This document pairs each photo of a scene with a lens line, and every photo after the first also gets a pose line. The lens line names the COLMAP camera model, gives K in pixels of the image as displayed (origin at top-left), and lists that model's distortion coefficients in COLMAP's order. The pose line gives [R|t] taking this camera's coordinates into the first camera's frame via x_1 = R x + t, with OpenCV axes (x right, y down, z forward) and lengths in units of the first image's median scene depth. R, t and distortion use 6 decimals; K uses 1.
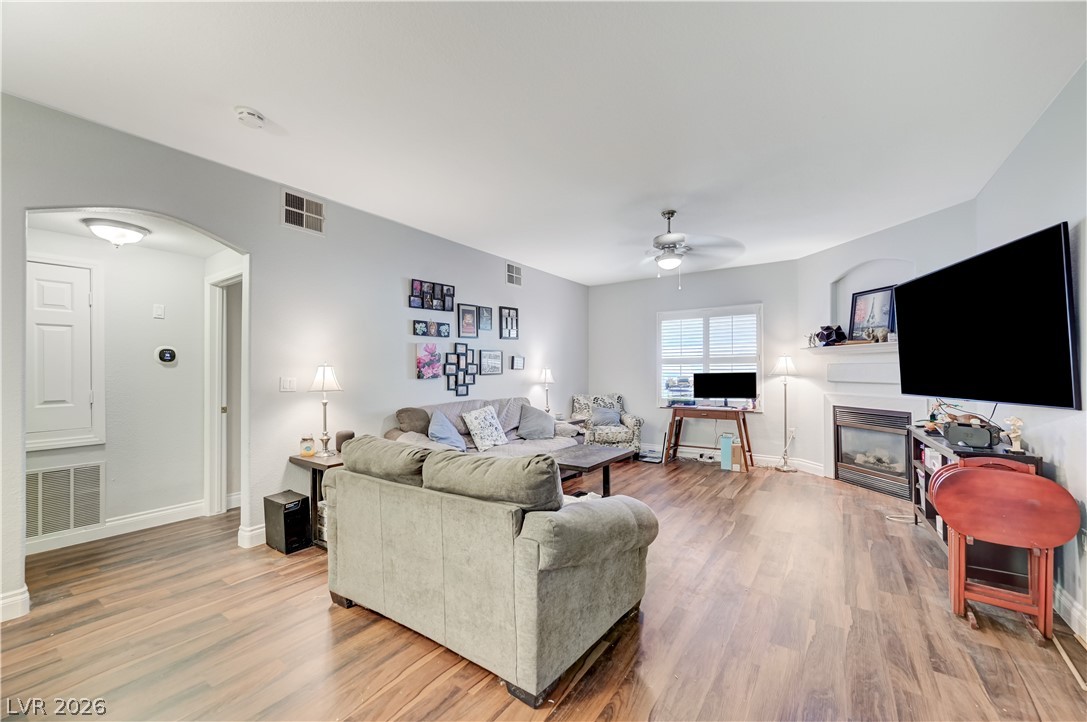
lens RADIAL K [[430.5, 0, 547.6], [0, 430.5, 367.5], [0, 0, 1]] dist [-0.000419, 0.000000]
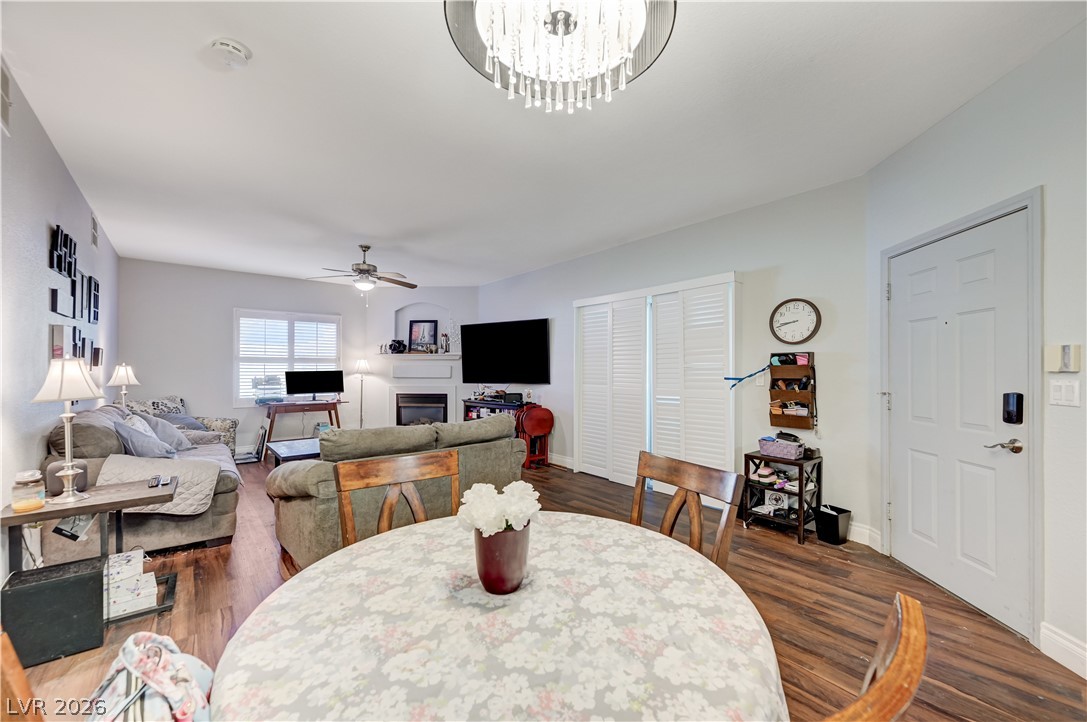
lens RADIAL K [[430.5, 0, 547.6], [0, 430.5, 367.5], [0, 0, 1]] dist [-0.000419, 0.000000]
pose [[0.267120, 0.010327, 0.963608, -0.655513], [-0.011112, 0.999909, -0.007635, 0.004198], [-0.963599, -0.008668, 0.267211, 0.103130]]
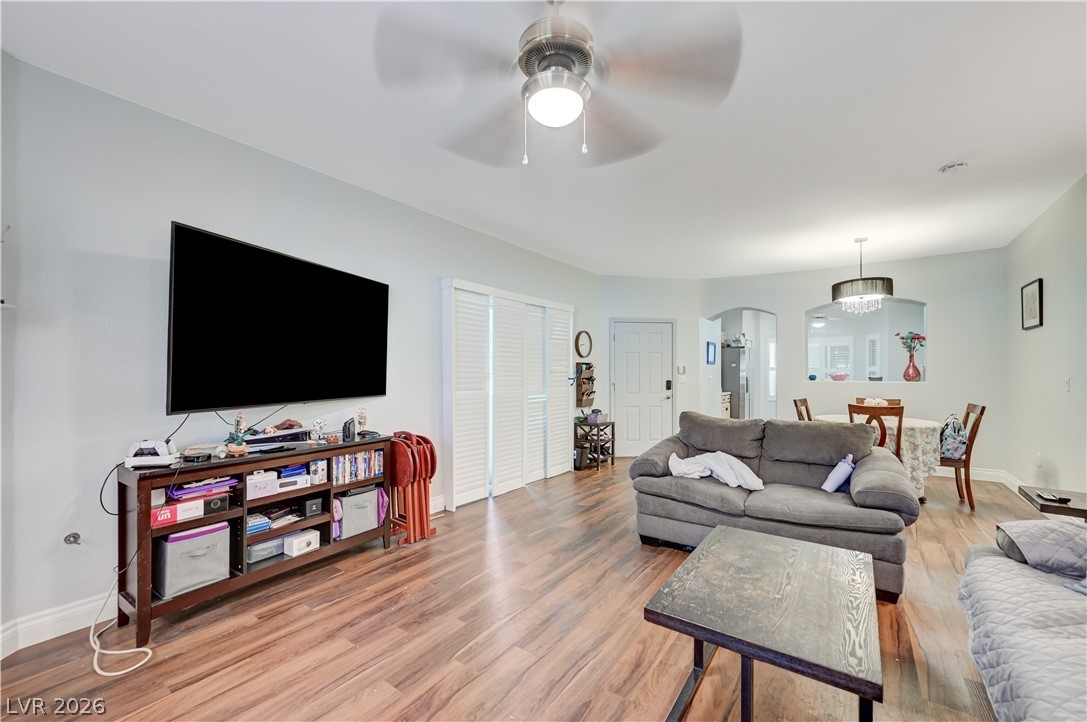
lens RADIAL K [[432.7, 0, 547.5], [0, 432.7, 371.3], [0, 0, 1]] dist [-0.000615, -0.000022]
pose [[-0.999644, 0.003514, 0.026433, 0.229477], [0.003137, 0.999893, -0.014273, 0.011409], [-0.026480, -0.014185, -0.999549, 1.146557]]
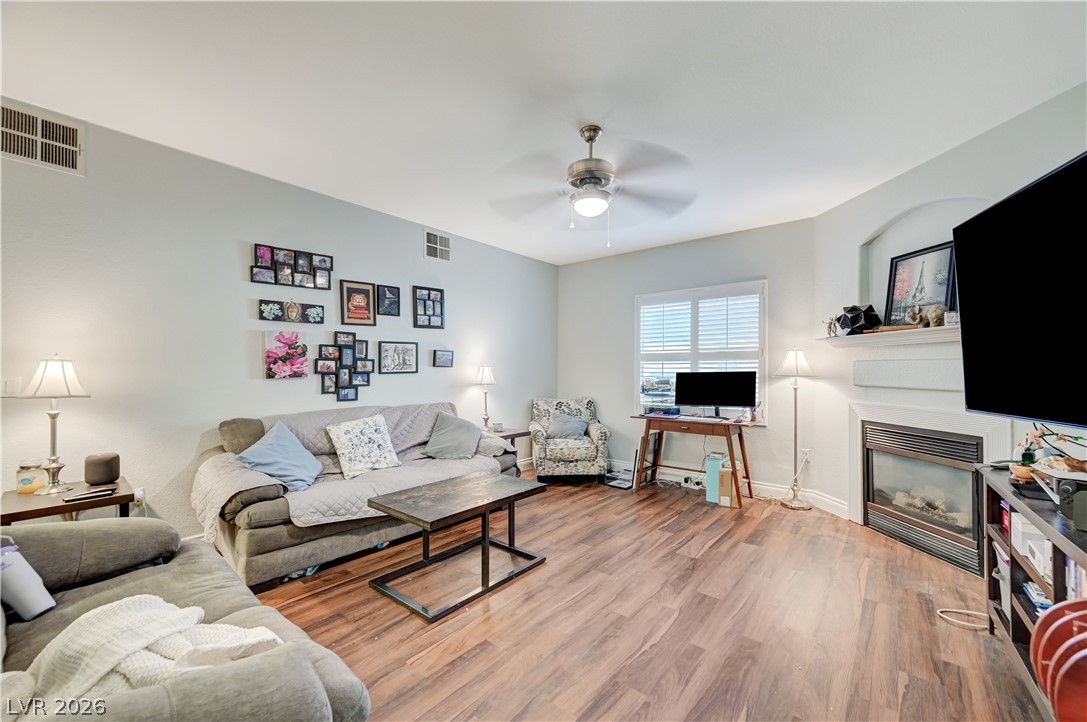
lens RADIAL K [[430.2, 0, 550.2], [0, 430.2, 367.2], [0, 0, 1]] dist [-0.000689, 0.000025]
pose [[0.996544, 0.004037, -0.082971, 0.225046], [-0.003709, 0.999985, 0.004108, 0.001549], [0.082986, -0.003786, 0.996543, 0.271519]]
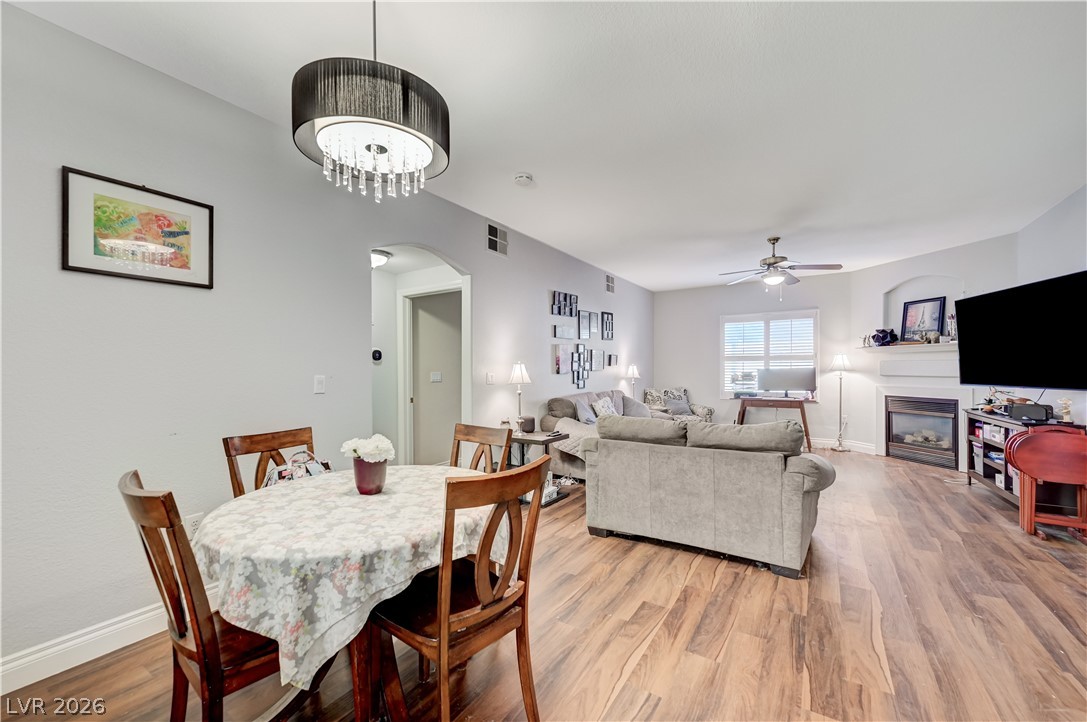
lens RADIAL K [[432.7, 0, 547.5], [0, 432.7, 371.3], [0, 0, 1]] dist [-0.000615, -0.000022]
pose [[0.999449, -0.002901, 0.033078, -0.332692], [0.002361, 0.999863, 0.016359, -0.001004], [-0.033121, -0.016272, 0.999319, -0.183705]]
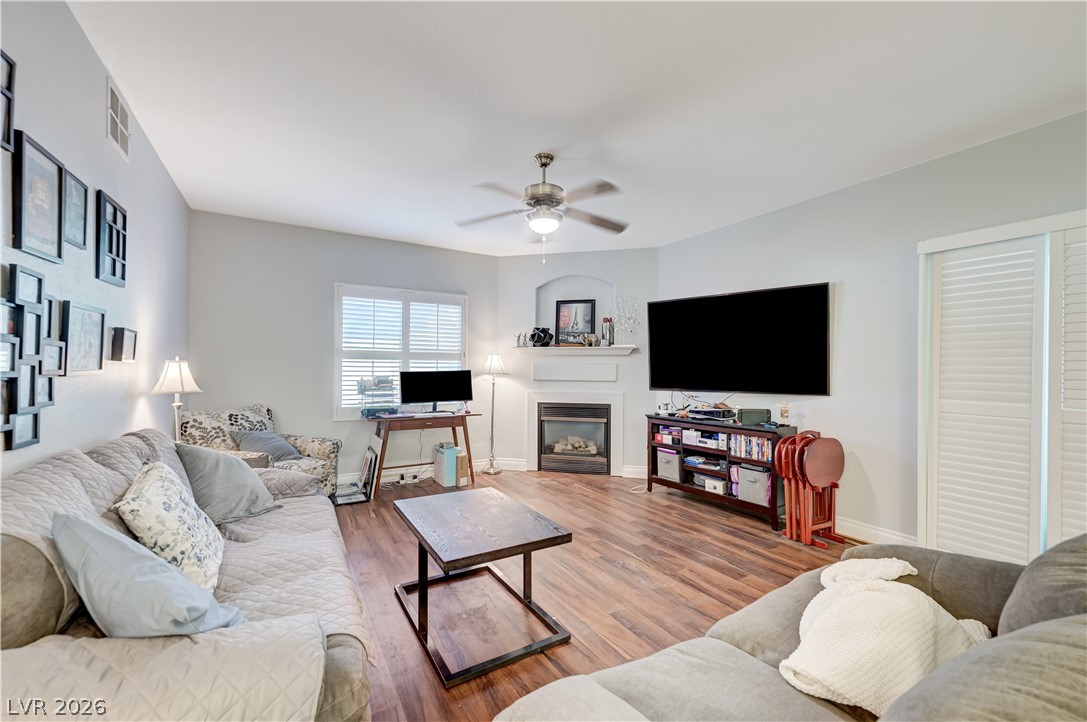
lens RADIAL K [[435.5, 0, 548.9], [0, 435.5, 366.2], [0, 0, 1]] dist [-0.000735, -0.000054]
pose [[0.415211, 0.013743, 0.909622, -0.324118], [-0.016599, 0.999834, -0.007529, 0.006578], [-0.909574, -0.011973, 0.415370, 0.546397]]
